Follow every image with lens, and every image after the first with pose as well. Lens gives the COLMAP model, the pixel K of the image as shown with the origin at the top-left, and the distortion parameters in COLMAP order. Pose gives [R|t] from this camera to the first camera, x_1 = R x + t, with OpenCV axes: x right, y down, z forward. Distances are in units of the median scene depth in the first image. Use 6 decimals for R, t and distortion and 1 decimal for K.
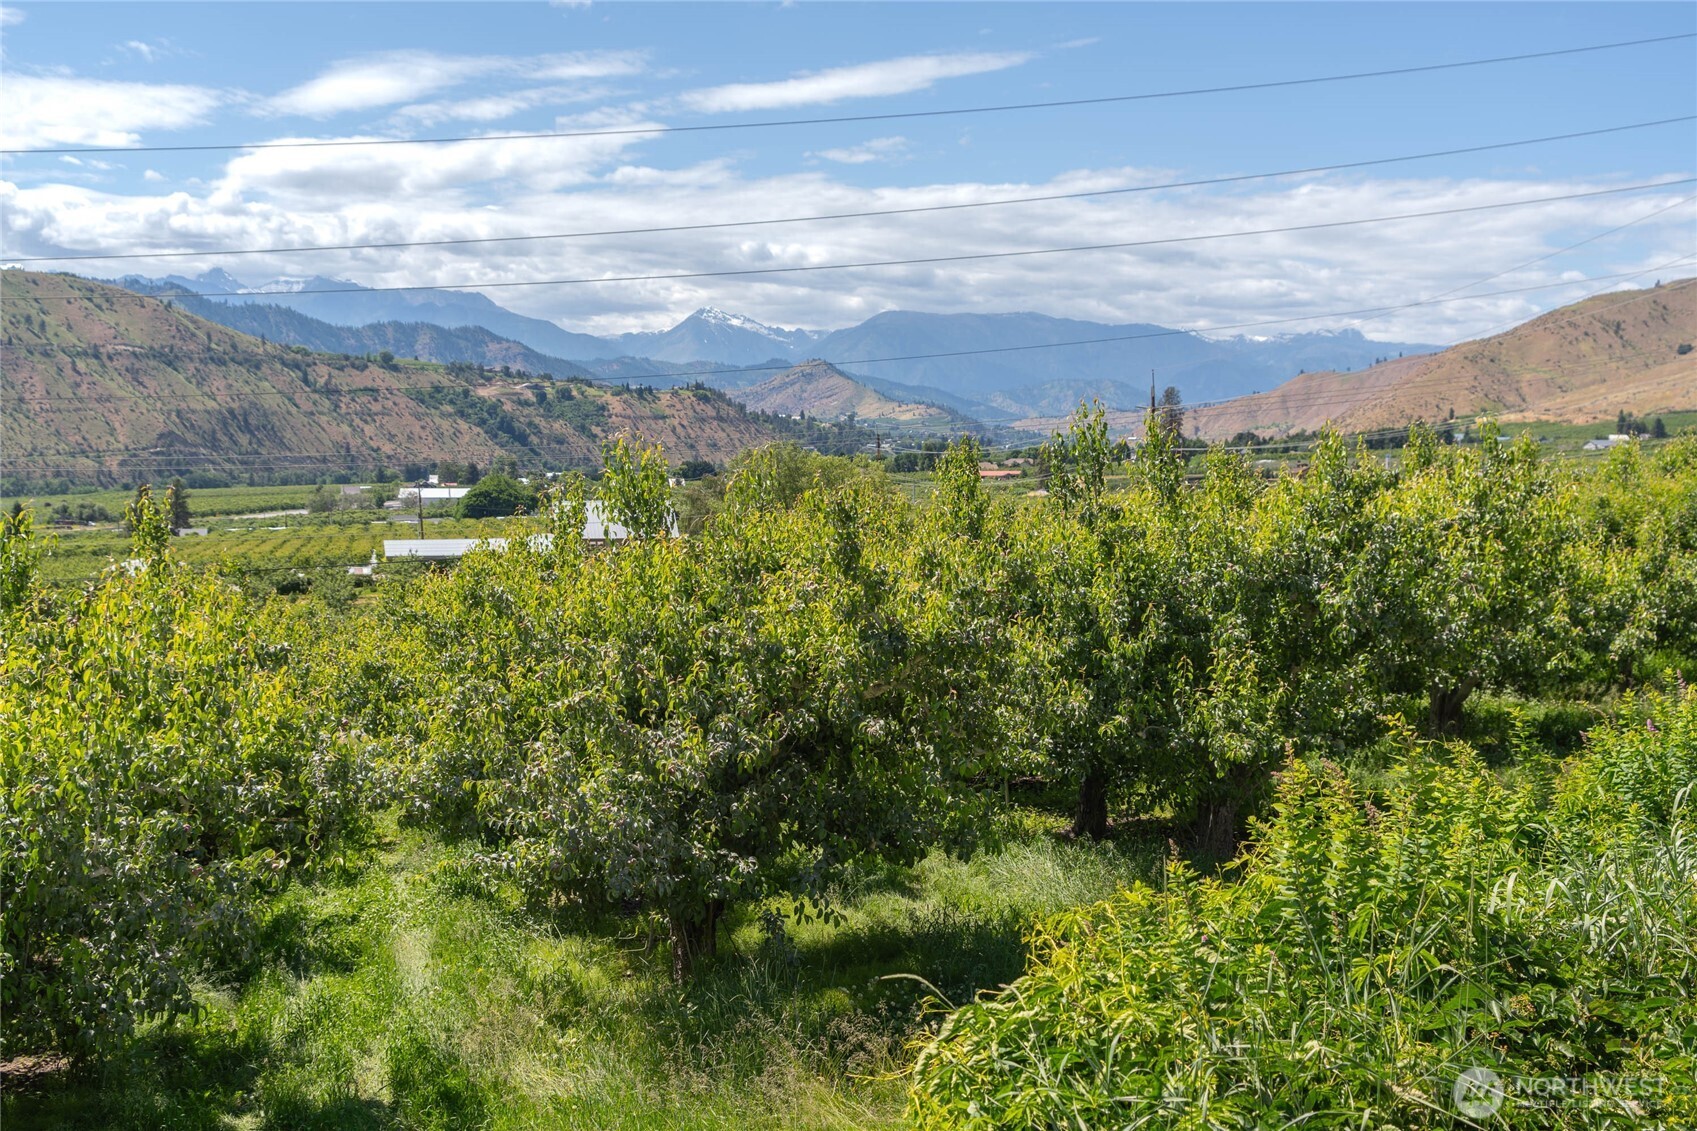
lens RADIAL K [[1802.7, 0, 857.7], [0, 1802.7, 554.5], [0, 0, 1]] dist [0.014922, 0.000000]
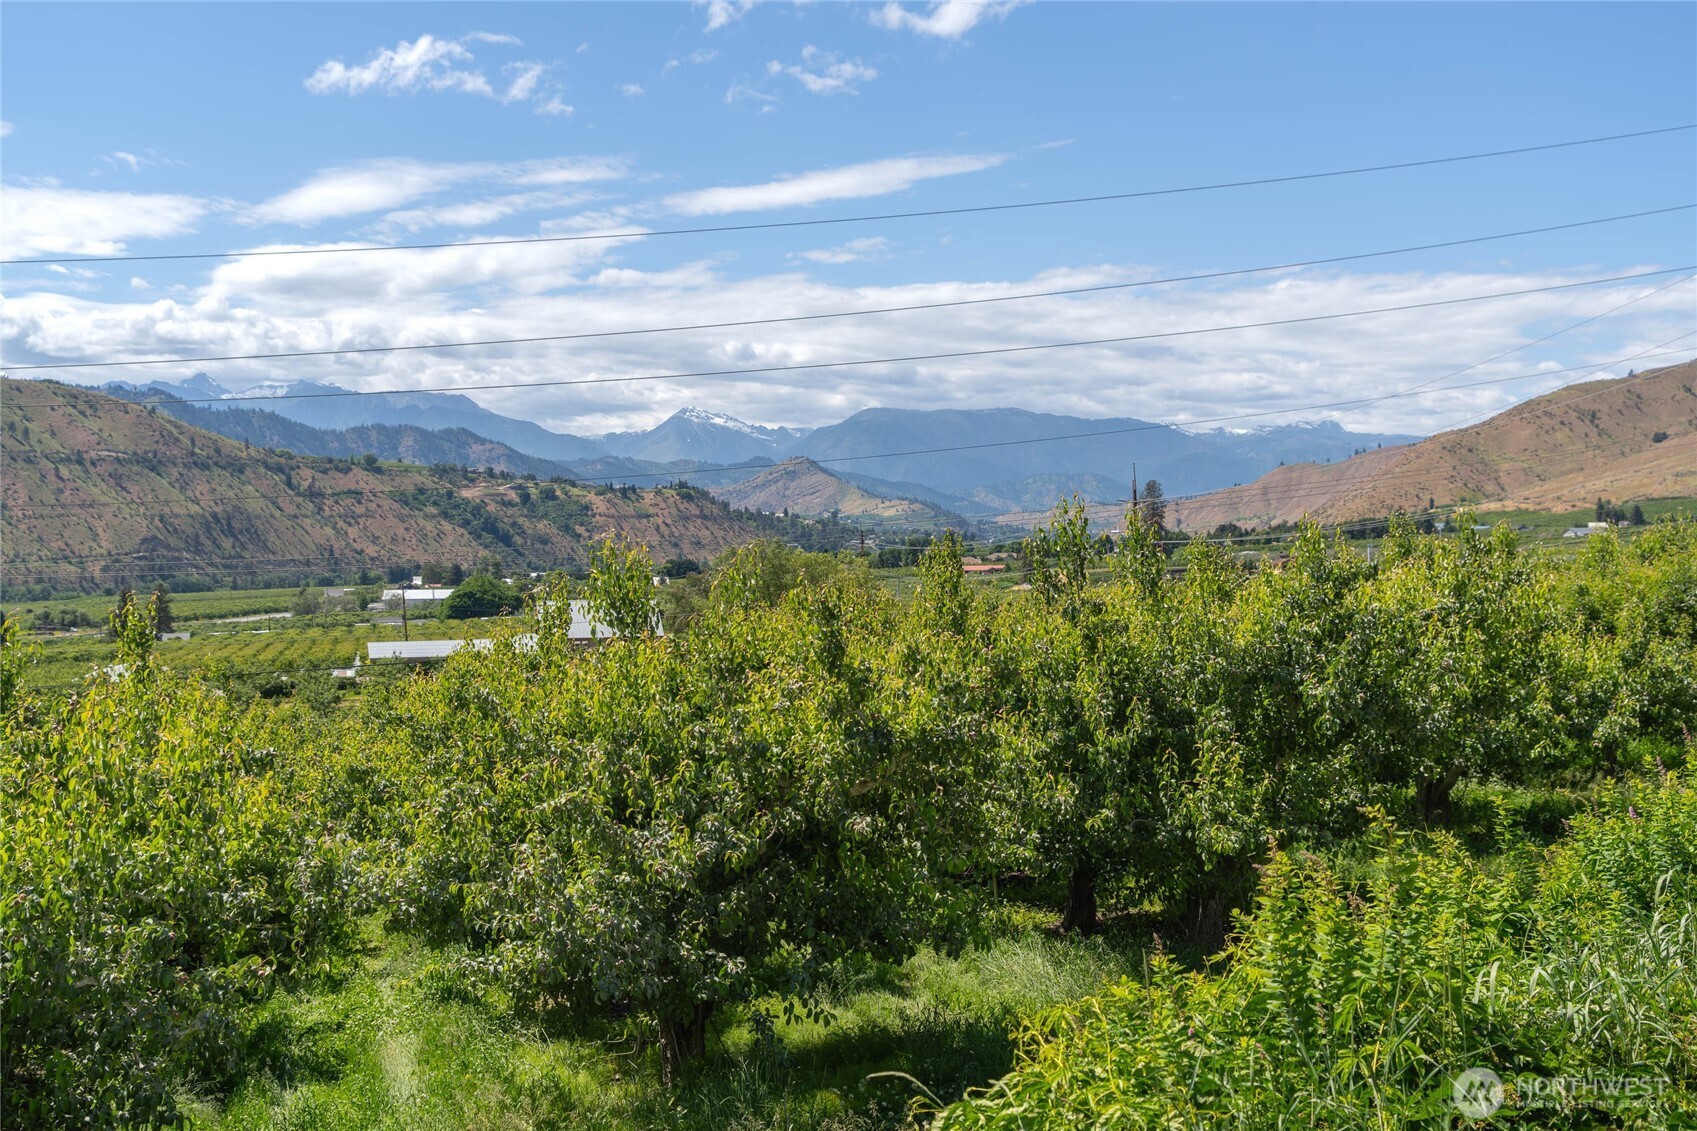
lens RADIAL K [[1802.7, 0, 860.6], [0, 1802.7, 573.4], [0, 0, 1]] dist [0.014922, 0.000000]
pose [[0.999875, -0.012131, 0.010107, 0.000198], [0.012552, 0.999011, -0.042665, -0.000369], [-0.009579, 0.042786, 0.999038, -0.002852]]
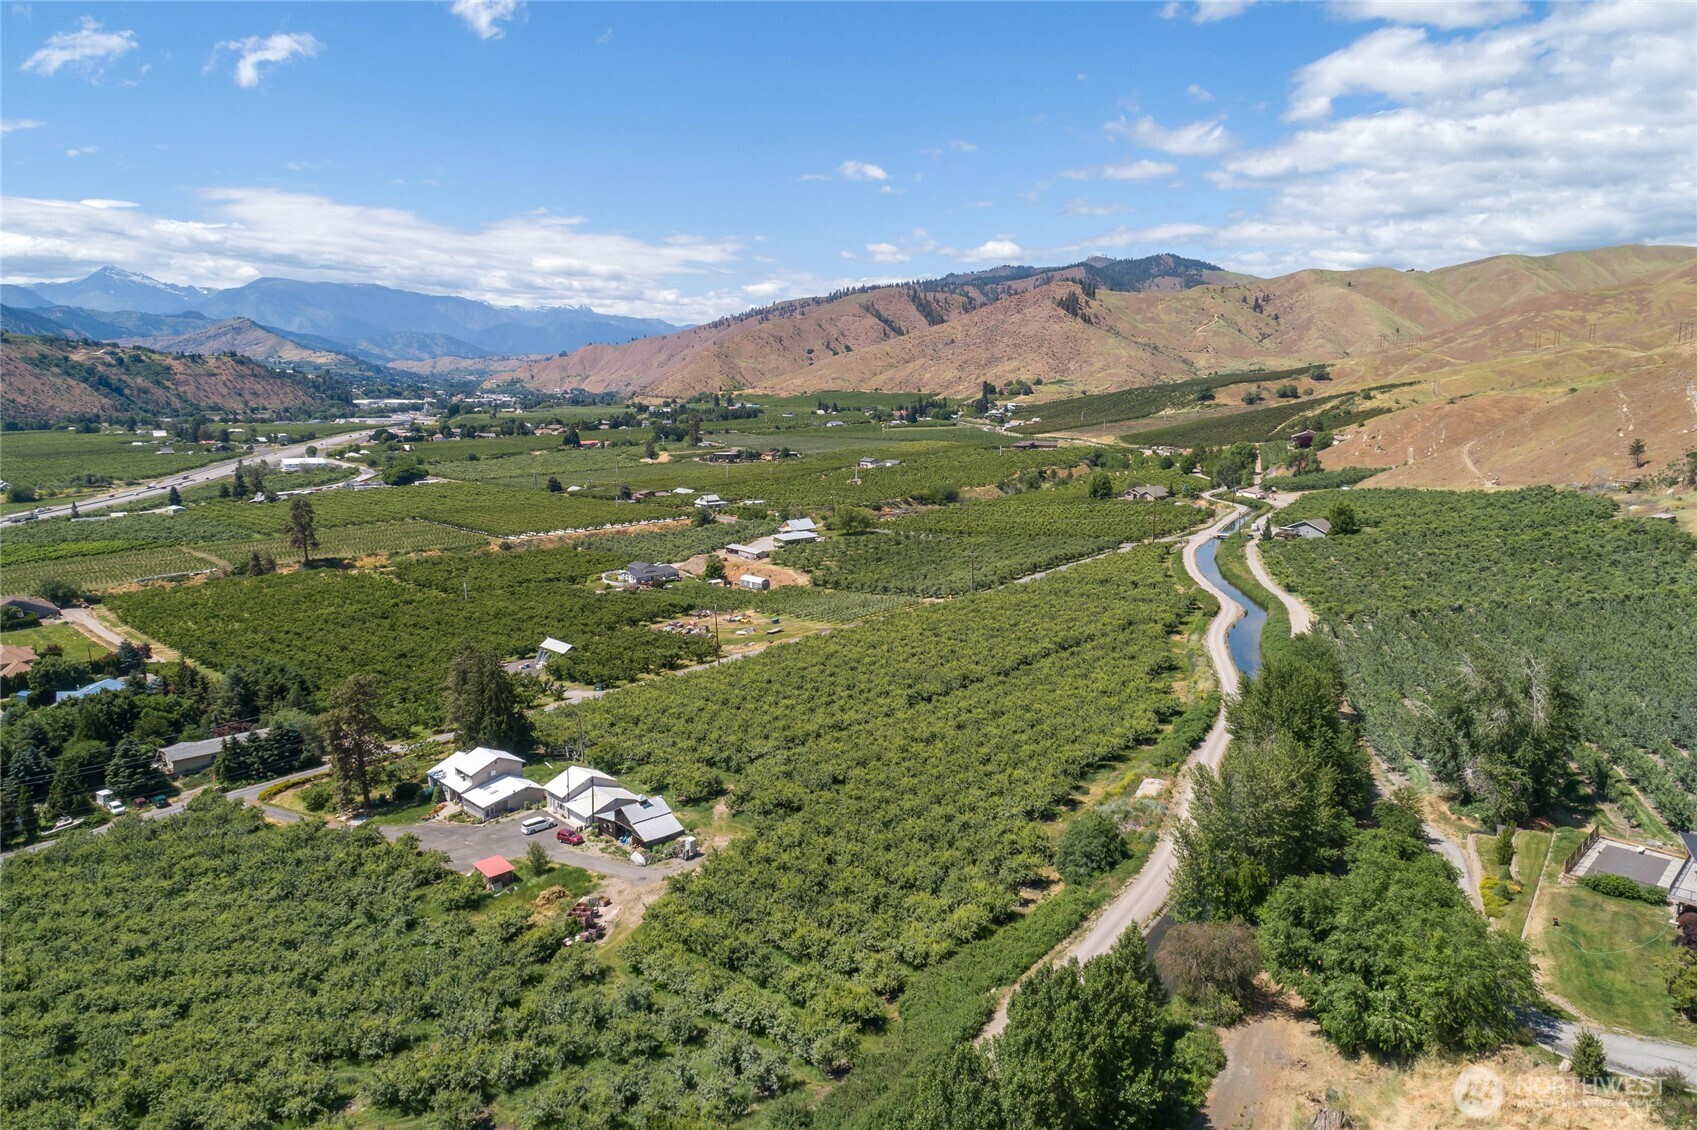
lens RADIAL K [[1088.1, 0, 847.7], [0, 1088.1, 579.4], [0, 0, 1]] dist [0.176892, -0.160548]
pose [[0.882334, -0.081299, 0.463549, -0.540360], [0.024288, 0.991520, 0.127666, -0.079818], [-0.469997, -0.101385, 0.876826, -0.641653]]
